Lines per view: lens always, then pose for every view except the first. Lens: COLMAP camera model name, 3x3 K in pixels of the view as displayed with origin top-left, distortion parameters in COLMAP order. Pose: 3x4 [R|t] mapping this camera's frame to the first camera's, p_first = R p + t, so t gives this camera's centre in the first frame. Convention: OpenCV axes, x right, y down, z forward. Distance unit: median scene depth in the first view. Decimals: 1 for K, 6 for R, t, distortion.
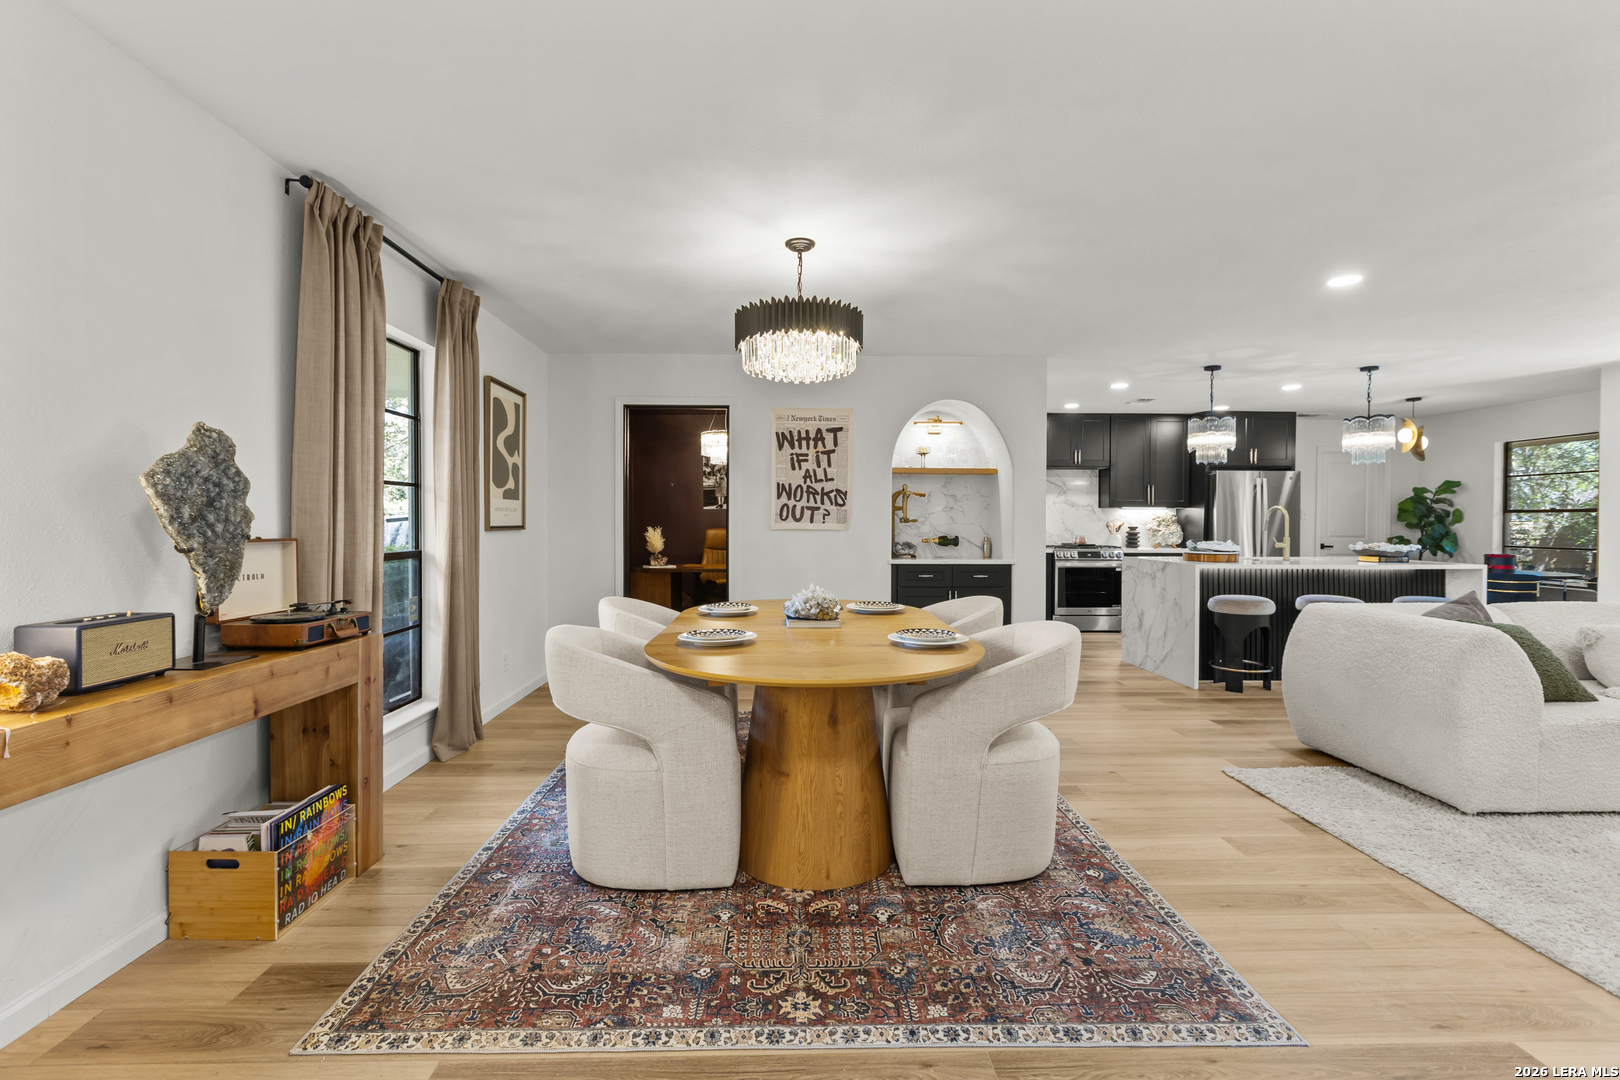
lens RADIAL K [[719.3, 0, 802.3], [0, 719.3, 534.6], [0, 0, 1]] dist [0.000320, 0.000216]
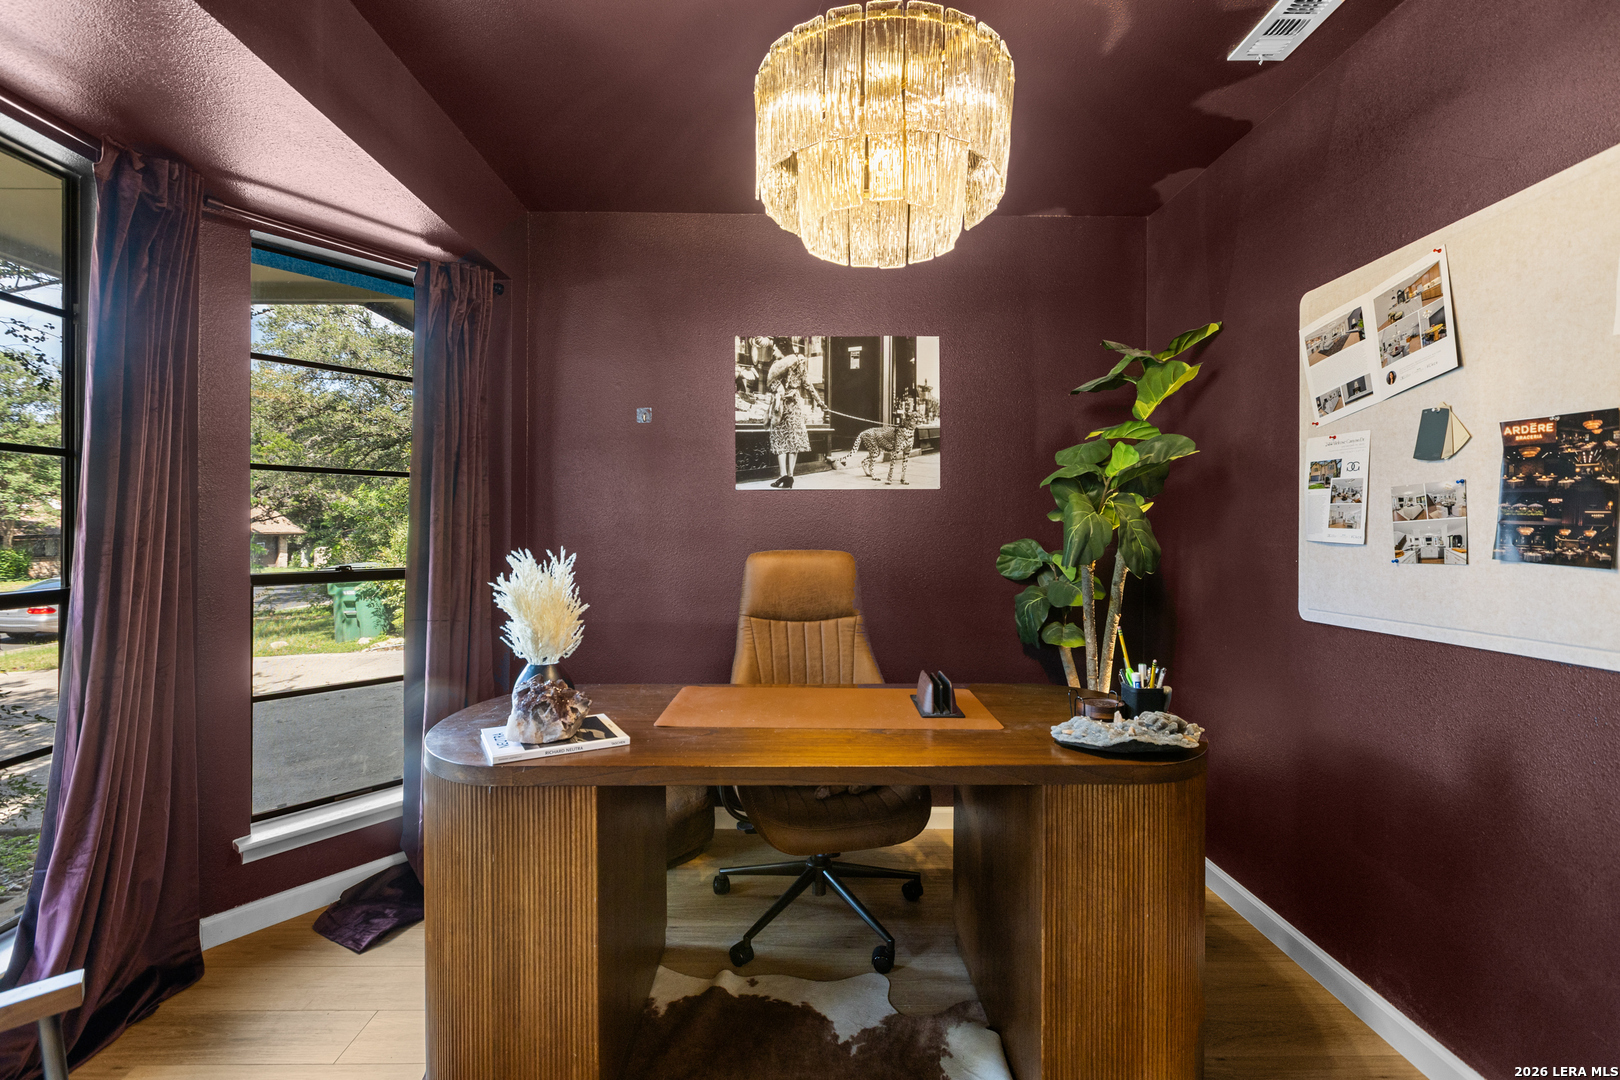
lens RADIAL K [[719.3, 0, 807.5], [0, 719.3, 531.2], [0, 0, 1]] dist [0.000320, 0.000216]
pose [[0.999995, -0.000541, -0.003216, -0.102942], [0.000509, 0.999949, -0.010089, -0.013299], [0.003221, 0.010087, 0.999944, 0.666357]]
